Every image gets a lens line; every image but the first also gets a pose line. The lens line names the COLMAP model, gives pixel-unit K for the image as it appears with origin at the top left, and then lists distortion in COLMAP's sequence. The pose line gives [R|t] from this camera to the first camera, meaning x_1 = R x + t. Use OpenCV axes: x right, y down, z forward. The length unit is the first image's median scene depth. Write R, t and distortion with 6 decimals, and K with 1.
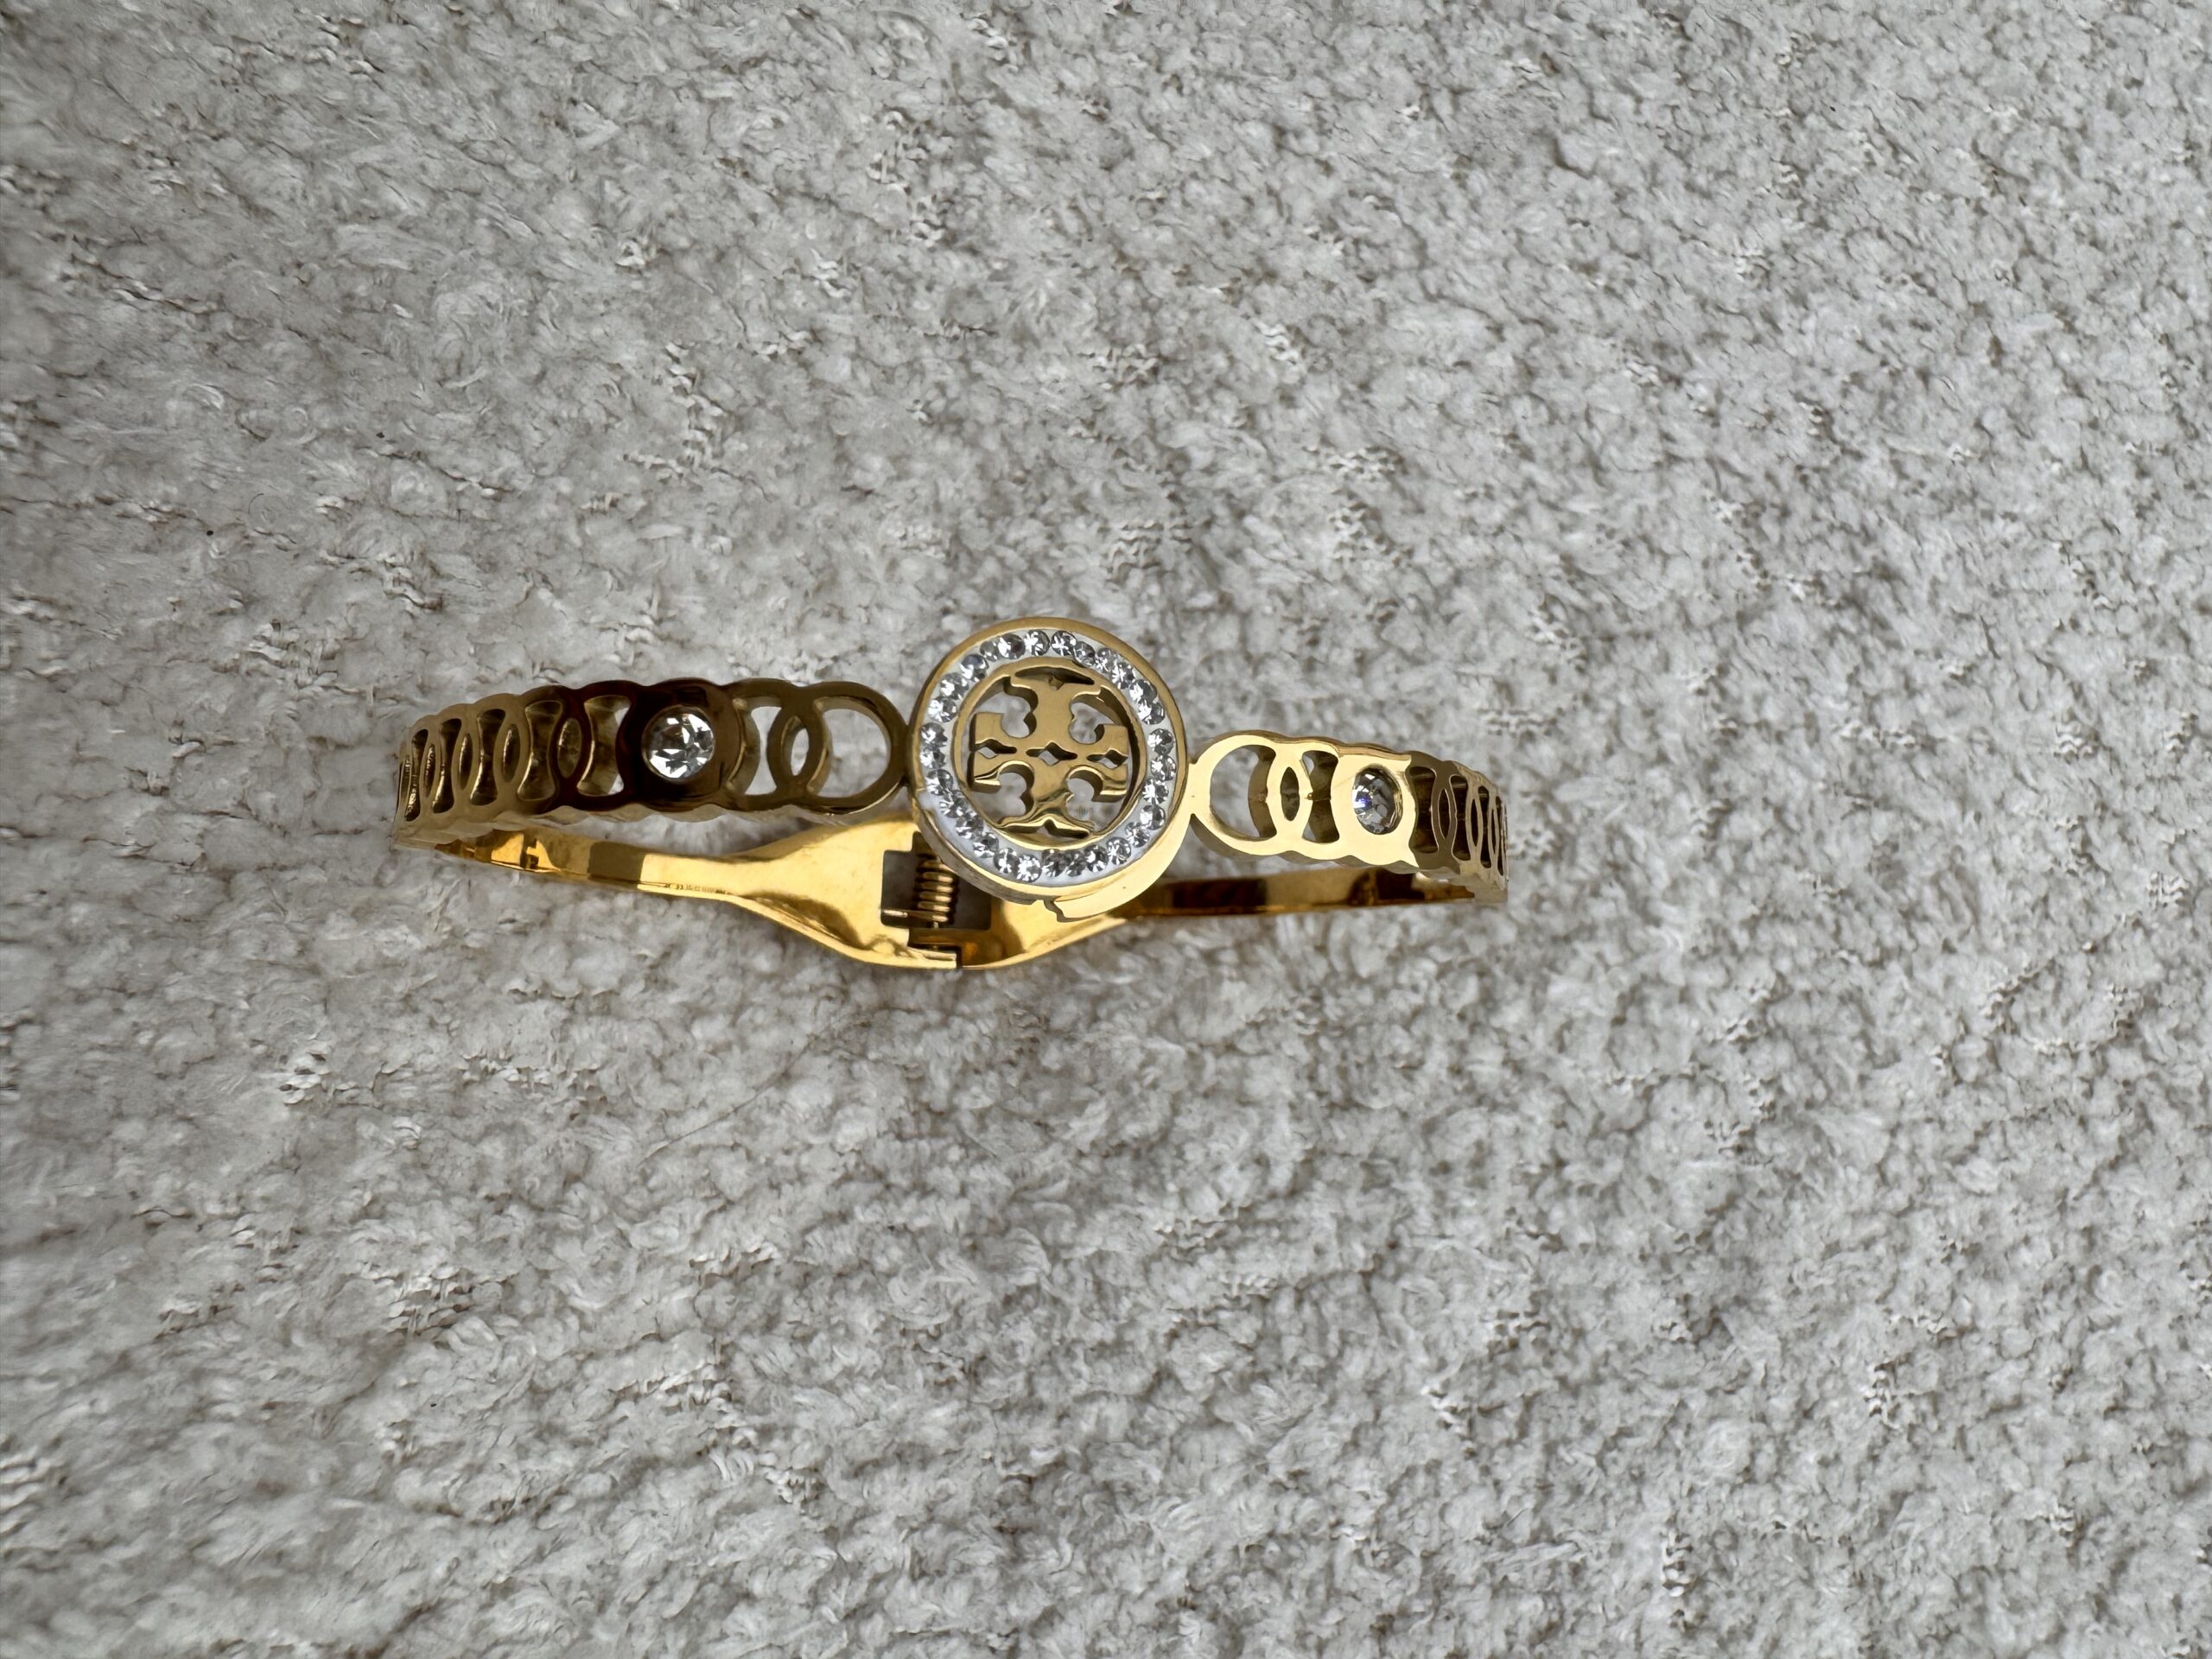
lens RADIAL K [[1578.9, 0, 1180.5], [0, 1578.9, 839.4], [0, 0, 1]] dist [-0.006618, 0.002756]
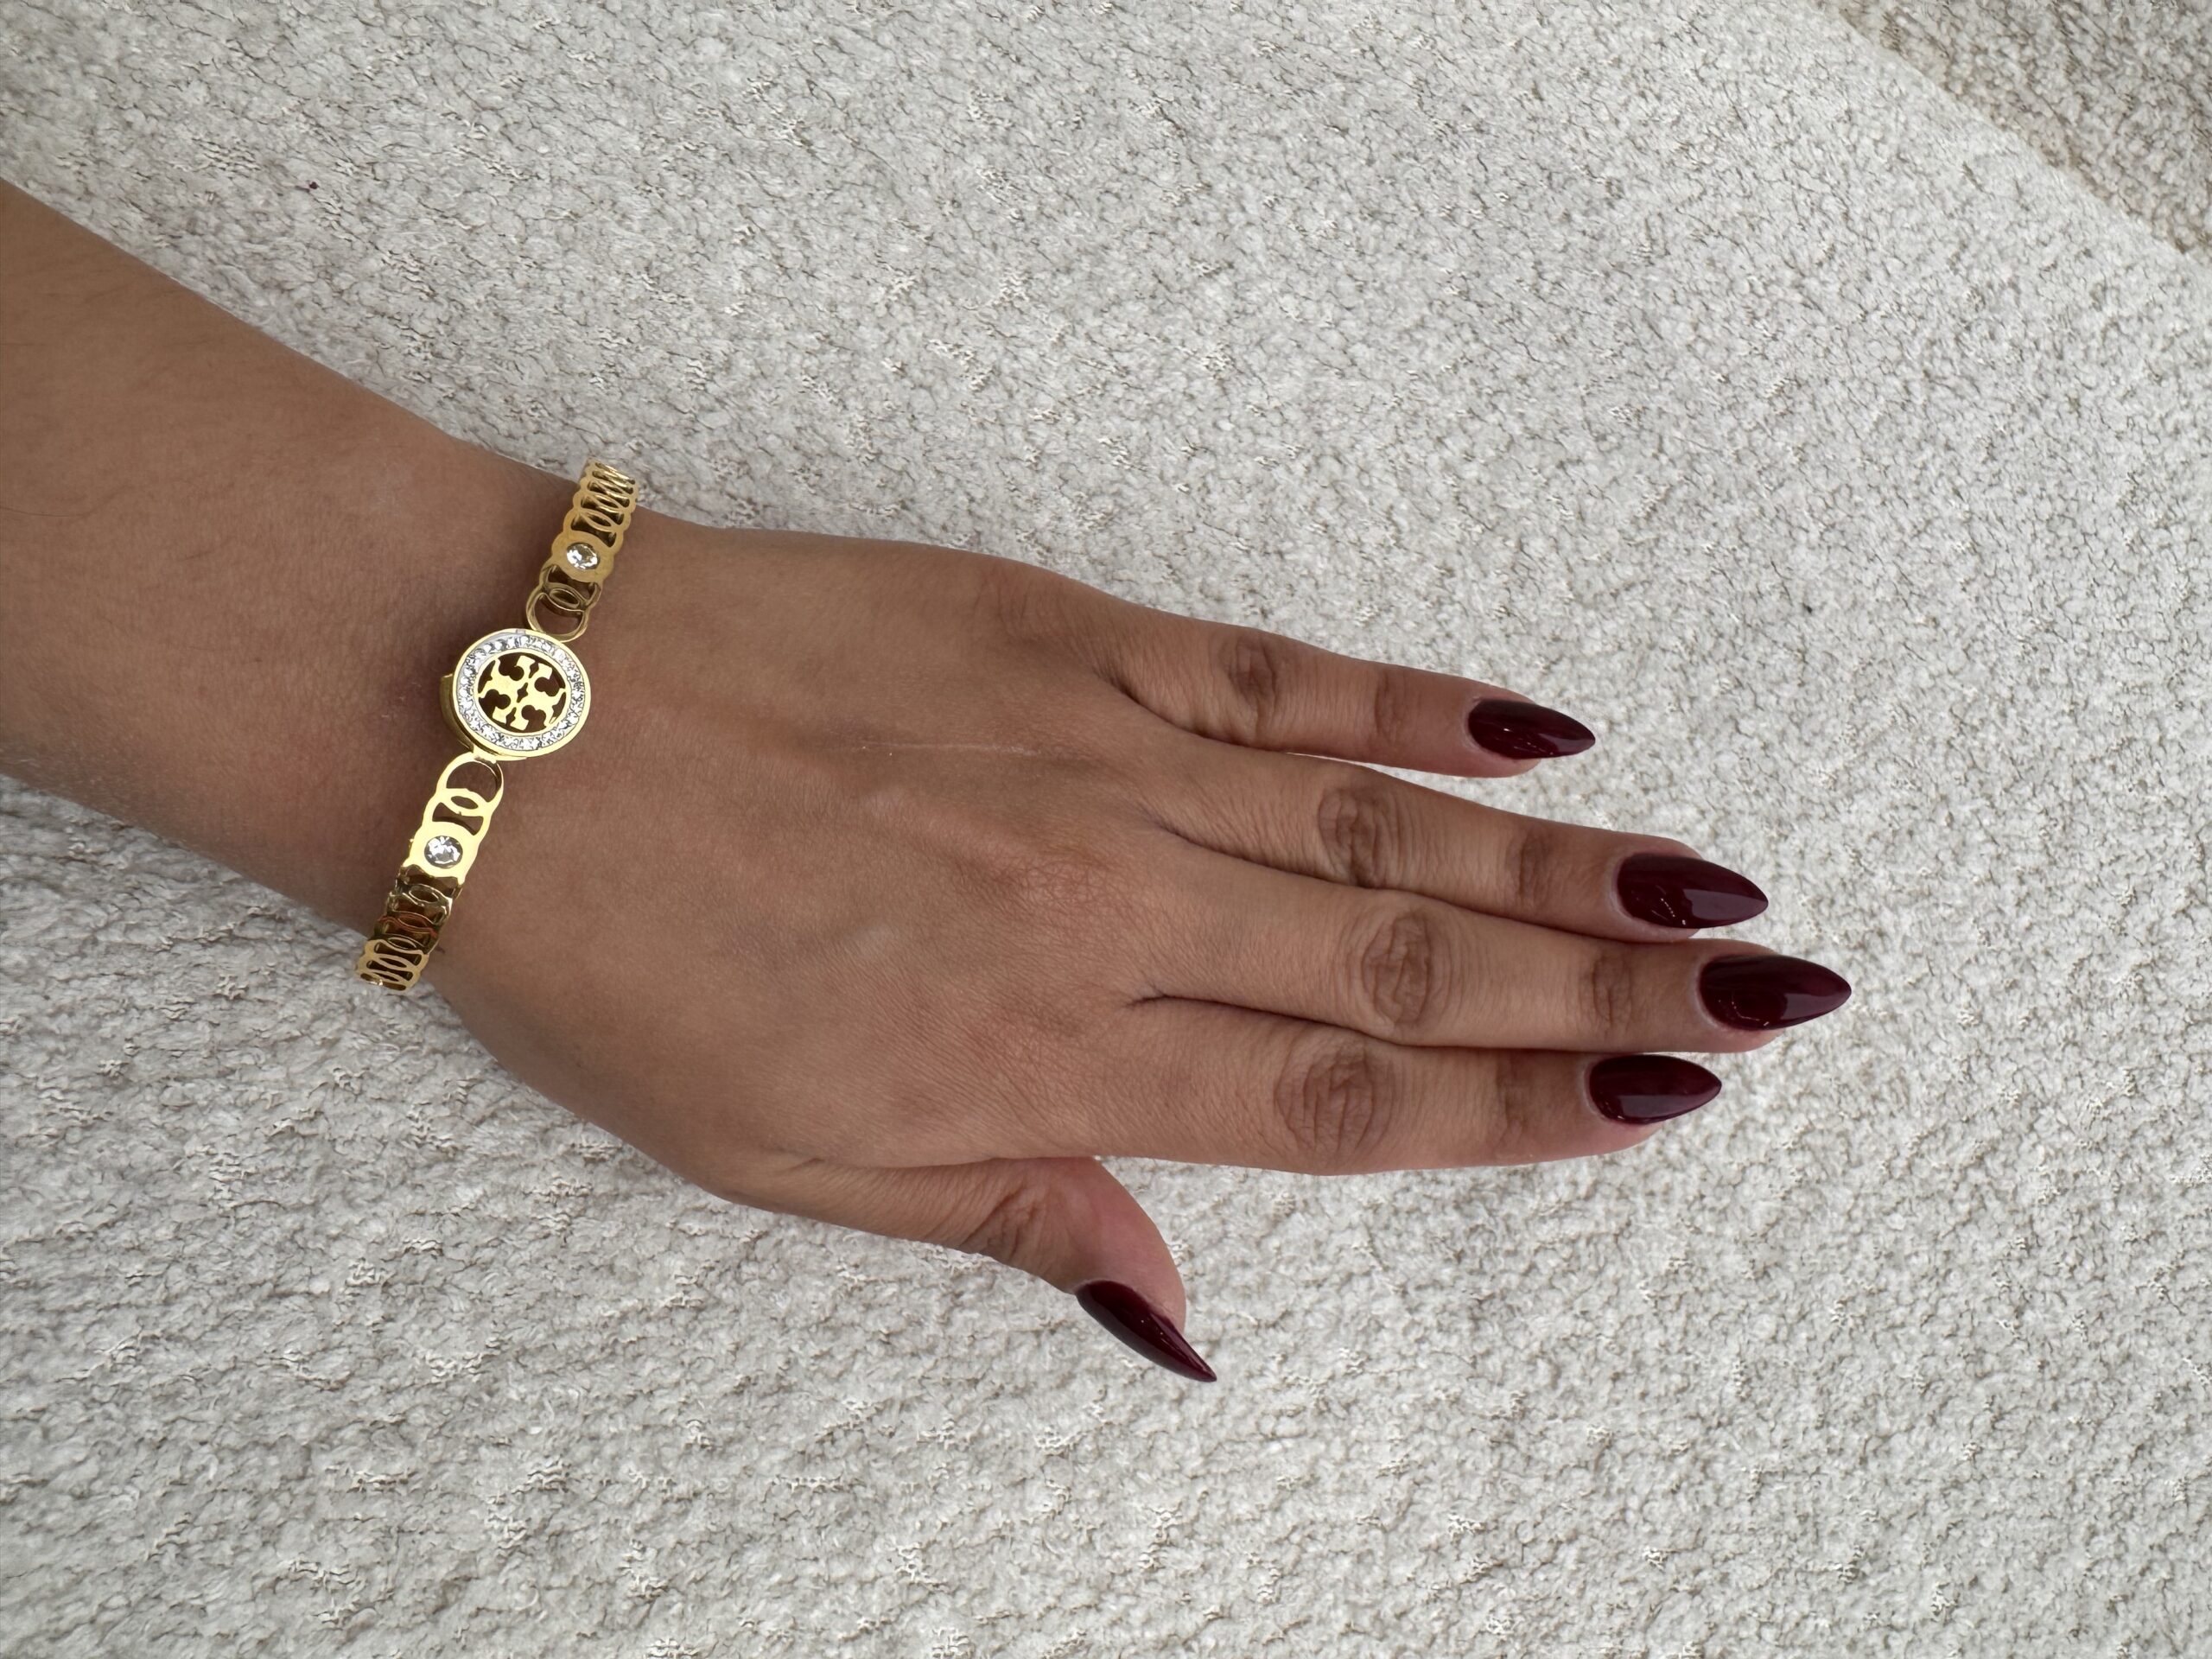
lens RADIAL K [[1578.9, 0, 1180.5], [0, 1578.9, 839.4], [0, 0, 1]] dist [-0.006618, 0.002756]
pose [[0.993972, 0.081814, -0.072979, -0.390819], [-0.081951, 0.996636, 0.001117, -0.254375], [0.072824, 0.004871, 0.997333, -1.353104]]
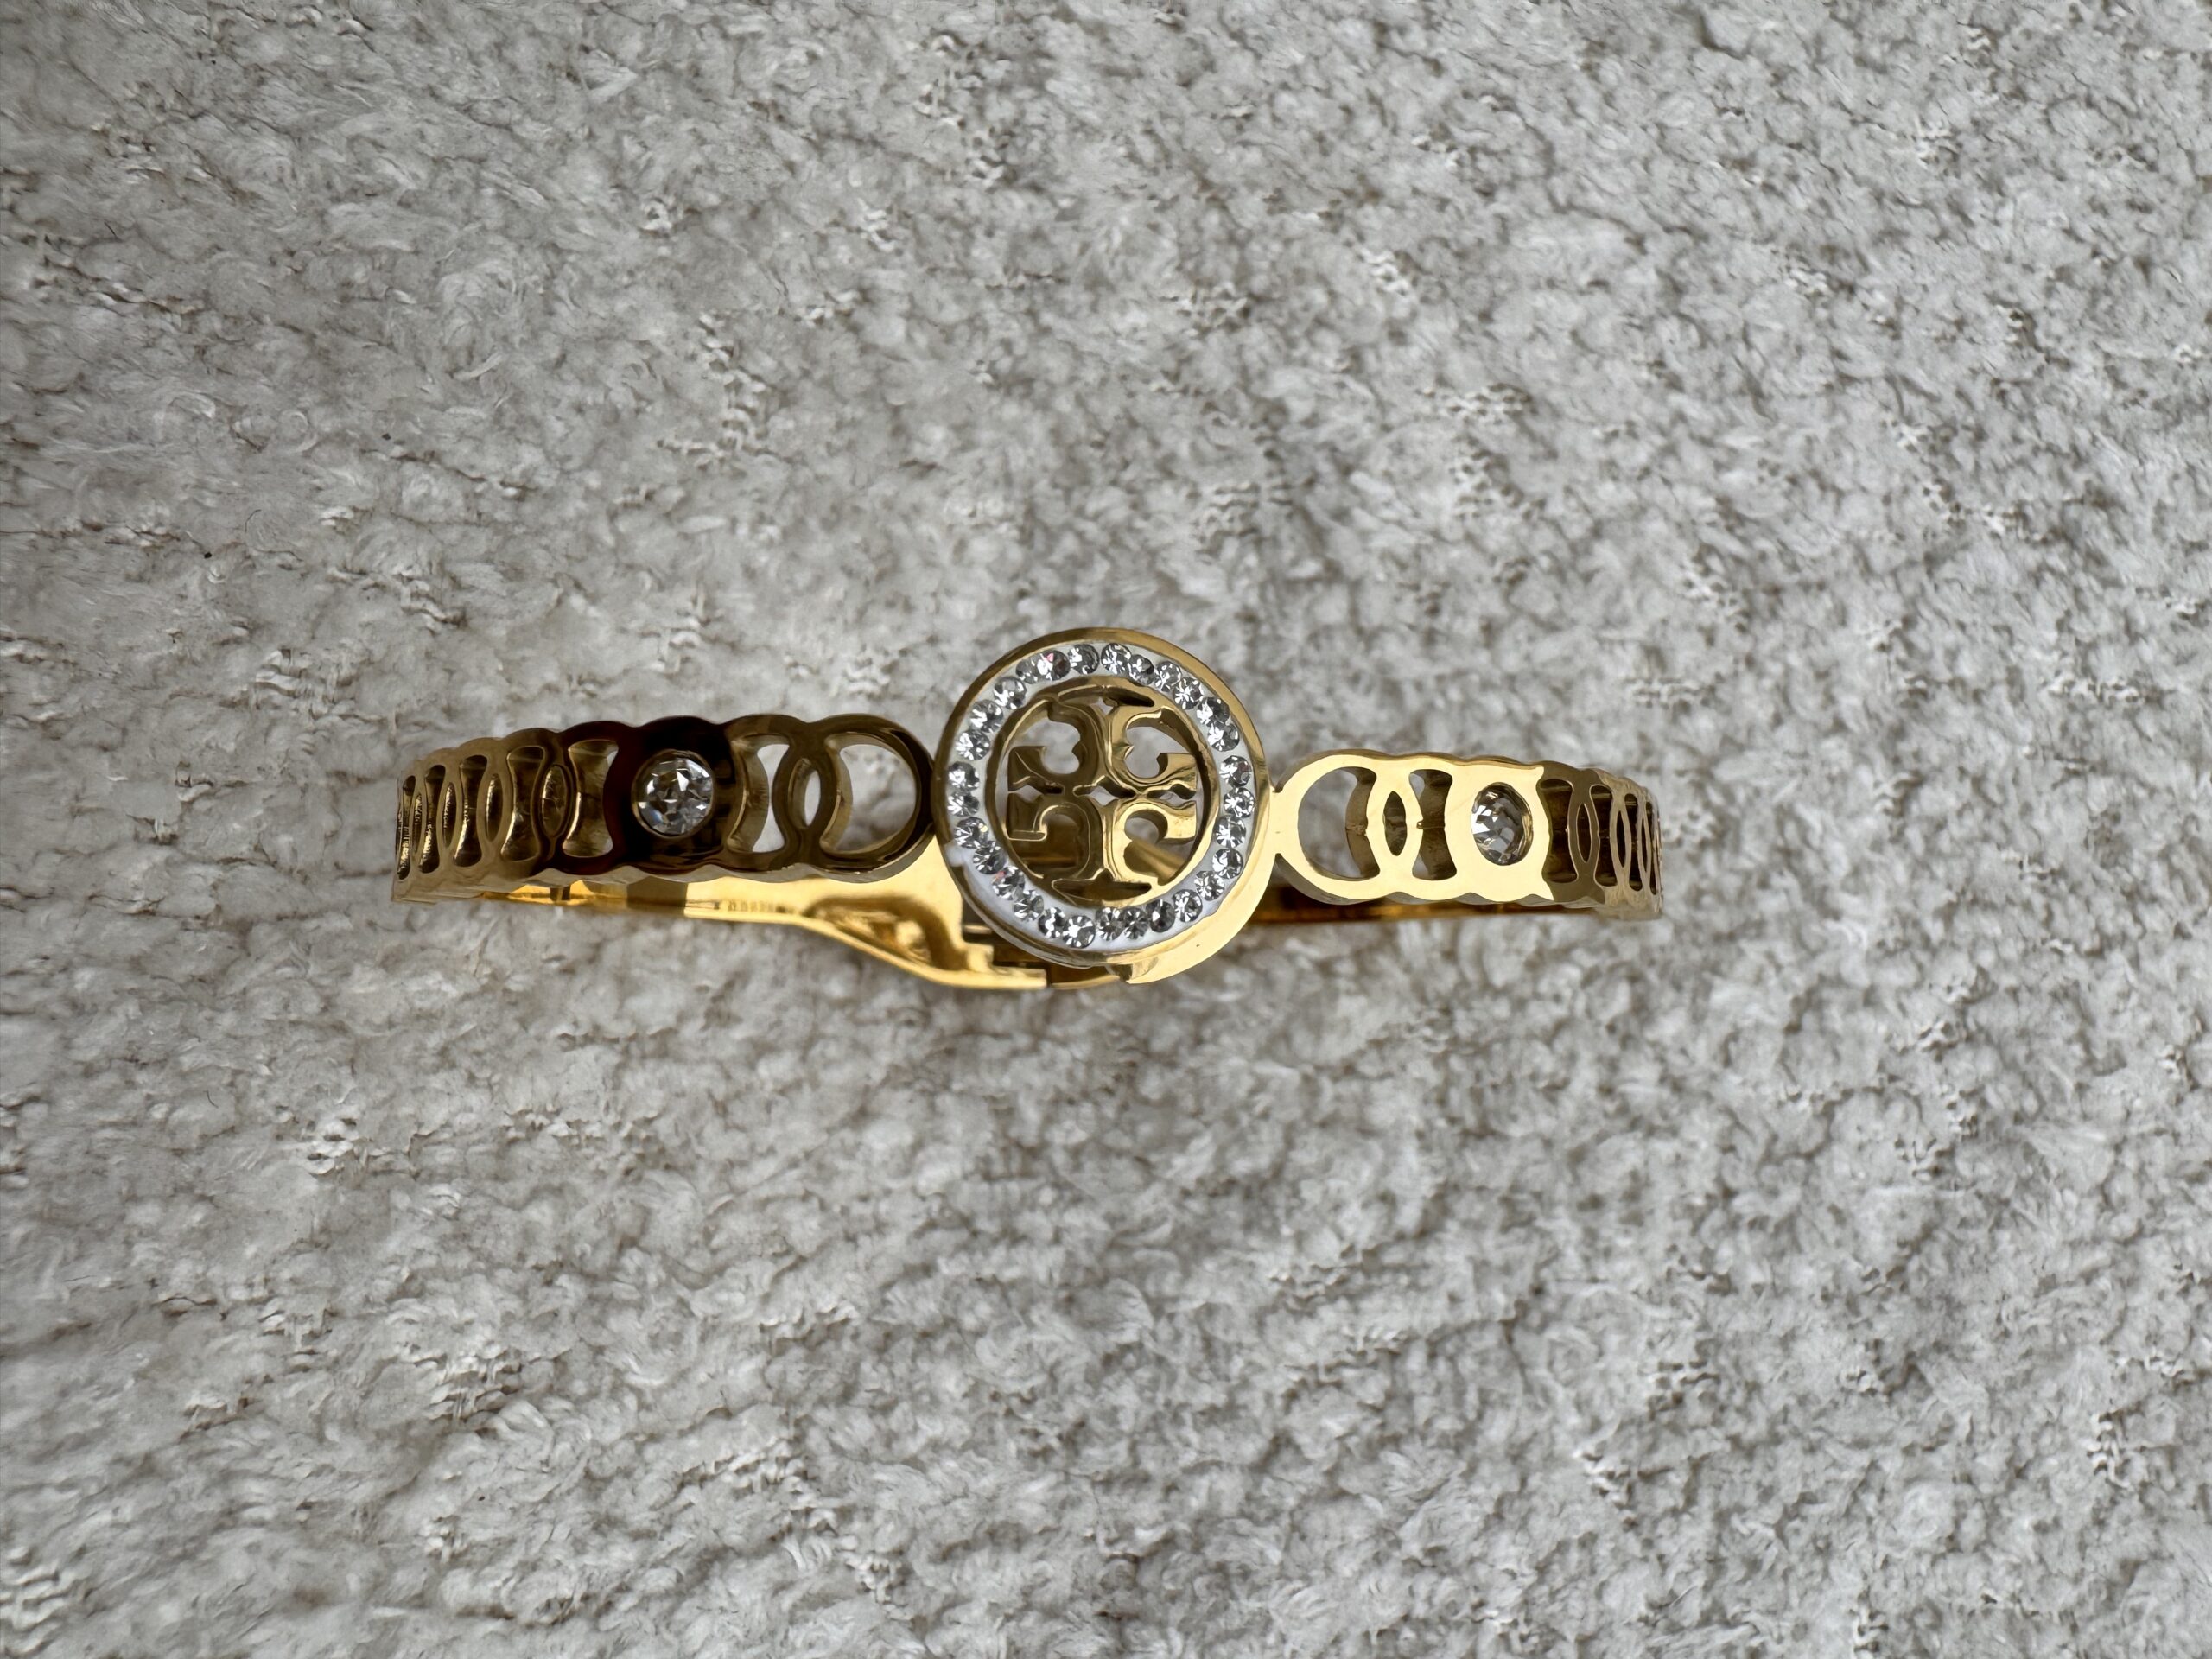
lens RADIAL K [[1583.0, 0, 1186.0], [0, 1583.0, 837.0], [0, 0, 1]] dist [-0.007665, 0.001410]
pose [[0.995802, -0.026660, -0.087568, 0.021017], [0.030300, 0.998720, 0.040511, -0.039854], [0.086376, -0.042994, 0.995334, 0.100294]]
